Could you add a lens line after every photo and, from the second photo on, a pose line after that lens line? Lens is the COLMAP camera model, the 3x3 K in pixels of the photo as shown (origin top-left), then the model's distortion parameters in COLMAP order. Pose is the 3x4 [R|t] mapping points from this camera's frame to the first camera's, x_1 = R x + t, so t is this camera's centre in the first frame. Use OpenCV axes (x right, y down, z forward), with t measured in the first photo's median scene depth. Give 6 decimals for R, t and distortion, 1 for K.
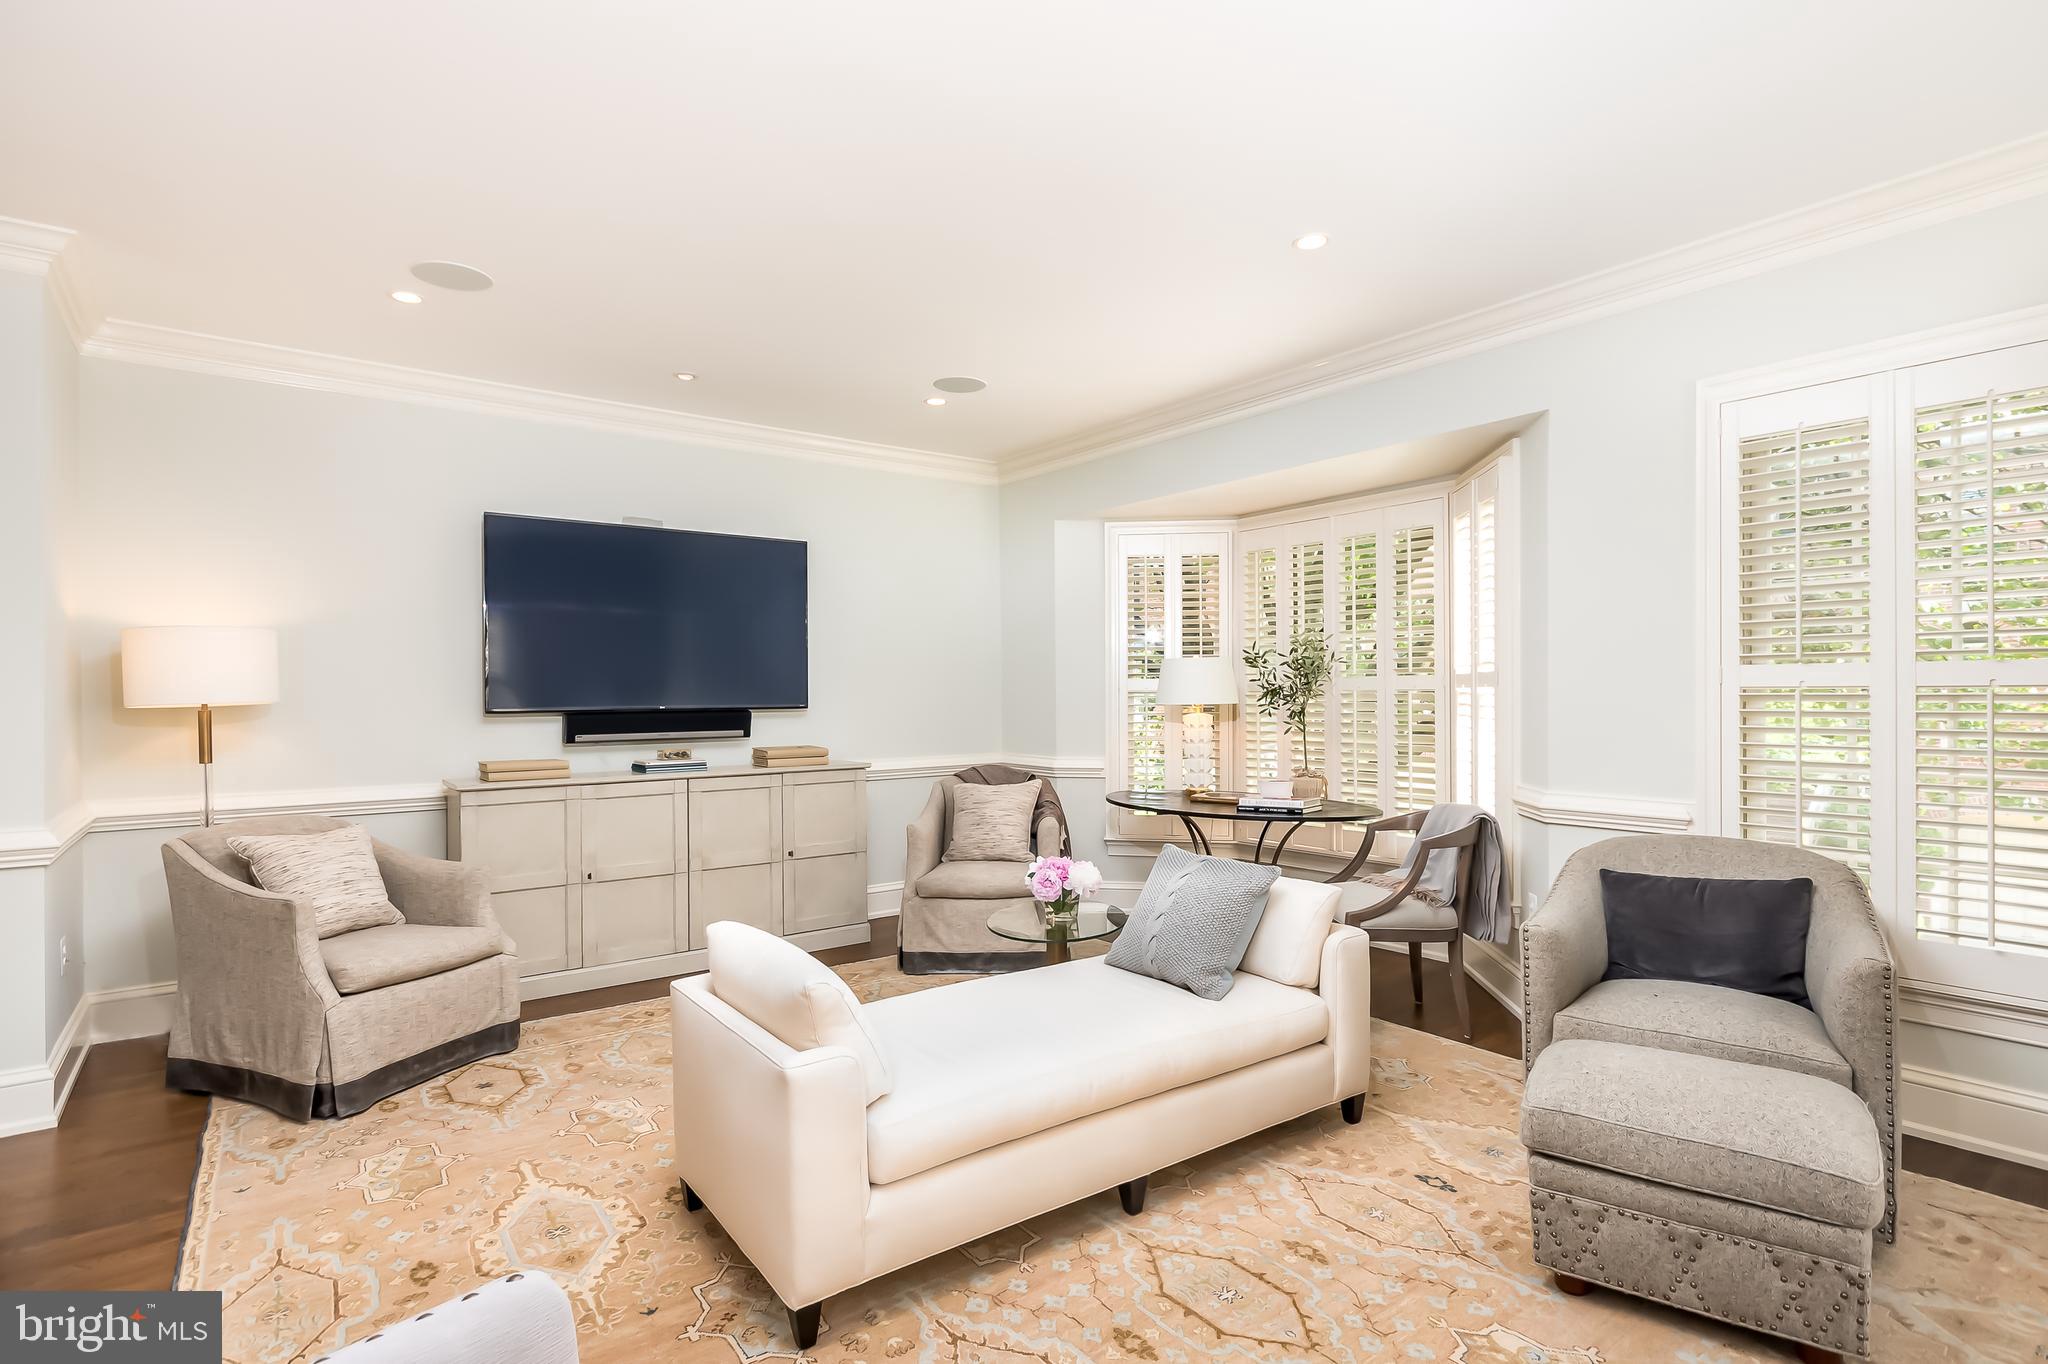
lens RADIAL K [[1020.2, 0, 1026.2], [0, 1020.2, 666.5], [0, 0, 1]] dist [0.018096, 0.000217]
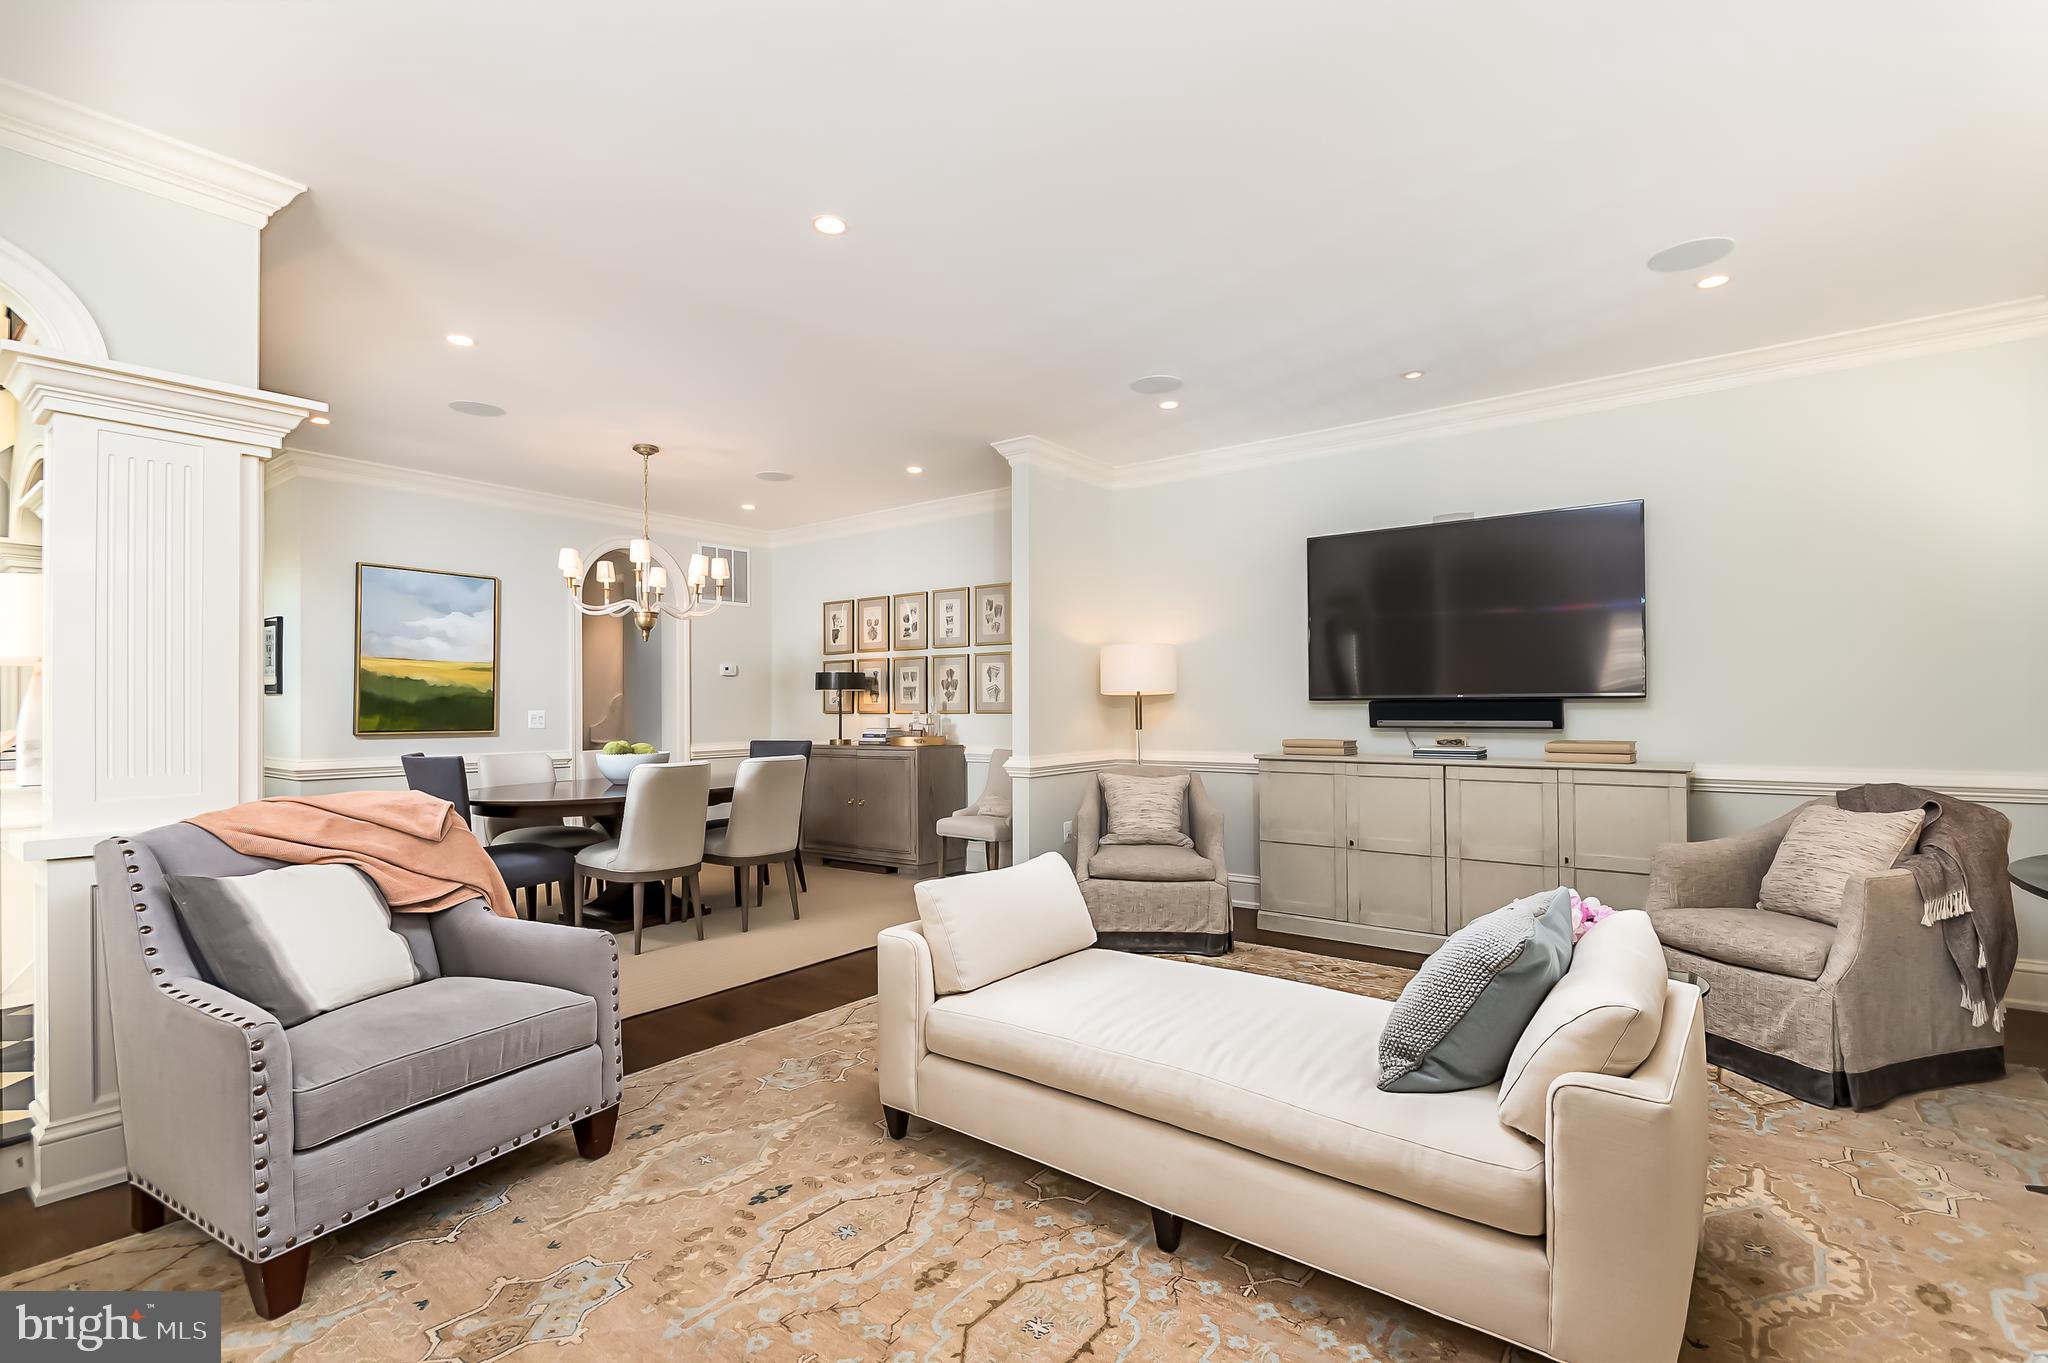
lens RADIAL K [[933.3, 0, 1030.6], [0, 933.3, 695.9], [0, 0, 1]] dist [-0.023774, 0.000249]
pose [[0.260151, -0.002043, -0.965566, 0.455970], [0.035056, 0.999358, 0.007331, 0.019149], [0.964931, -0.035756, 0.260056, 0.367427]]
